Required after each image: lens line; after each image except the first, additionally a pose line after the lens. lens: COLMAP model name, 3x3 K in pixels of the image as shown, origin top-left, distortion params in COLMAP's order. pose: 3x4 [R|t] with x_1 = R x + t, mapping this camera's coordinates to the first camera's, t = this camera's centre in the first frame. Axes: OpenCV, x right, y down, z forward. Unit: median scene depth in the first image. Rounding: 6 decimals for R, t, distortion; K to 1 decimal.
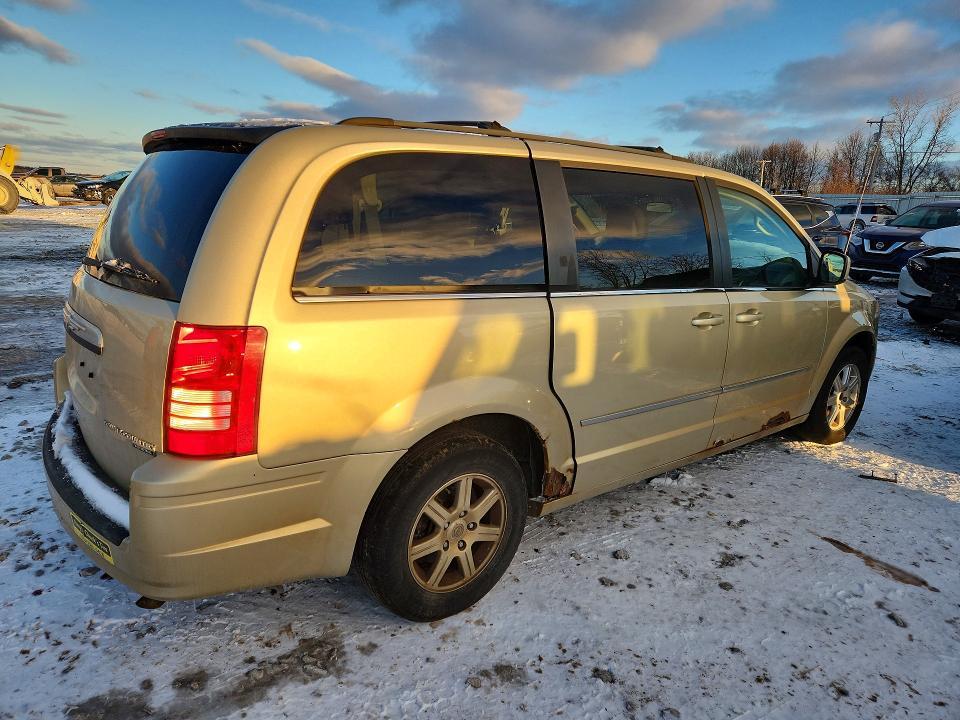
lens RADIAL K [[743.1, 0, 480.0], [0, 743.1, 360.0], [0, 0, 1]] dist [0.083236, -0.060524]
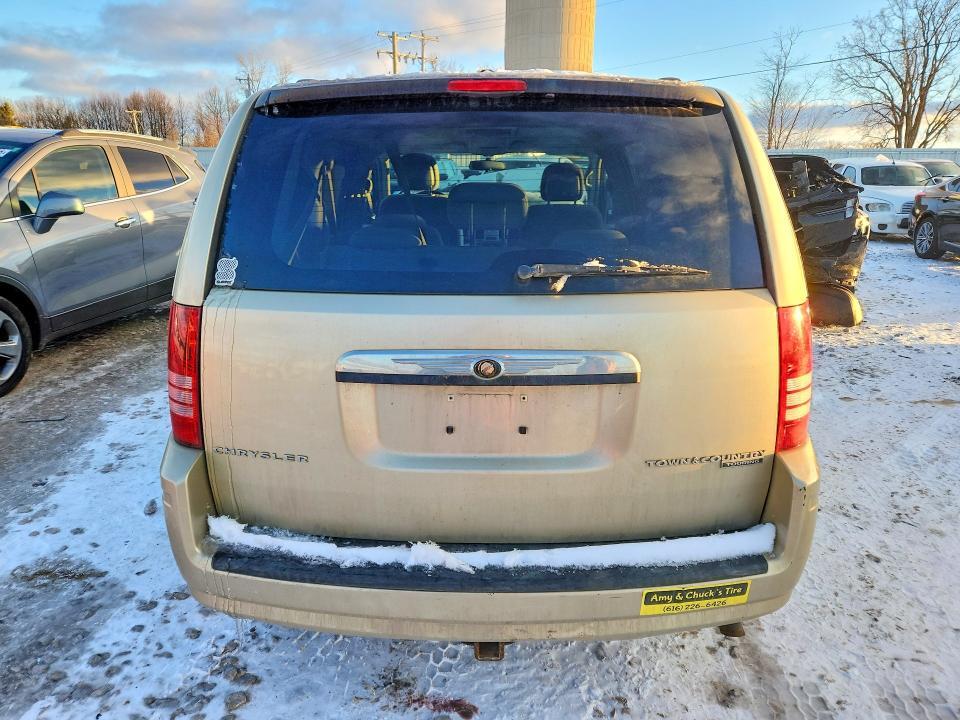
lens RADIAL K [[743.1, 0, 480.0], [0, 743.1, 360.0], [0, 0, 1]] dist [0.083236, -0.060524]
pose [[0.545221, -0.243659, 0.802100, -0.204290], [0.193149, 0.967596, 0.162641, -0.031601], [-0.815738, 0.066250, 0.574616, 0.116923]]
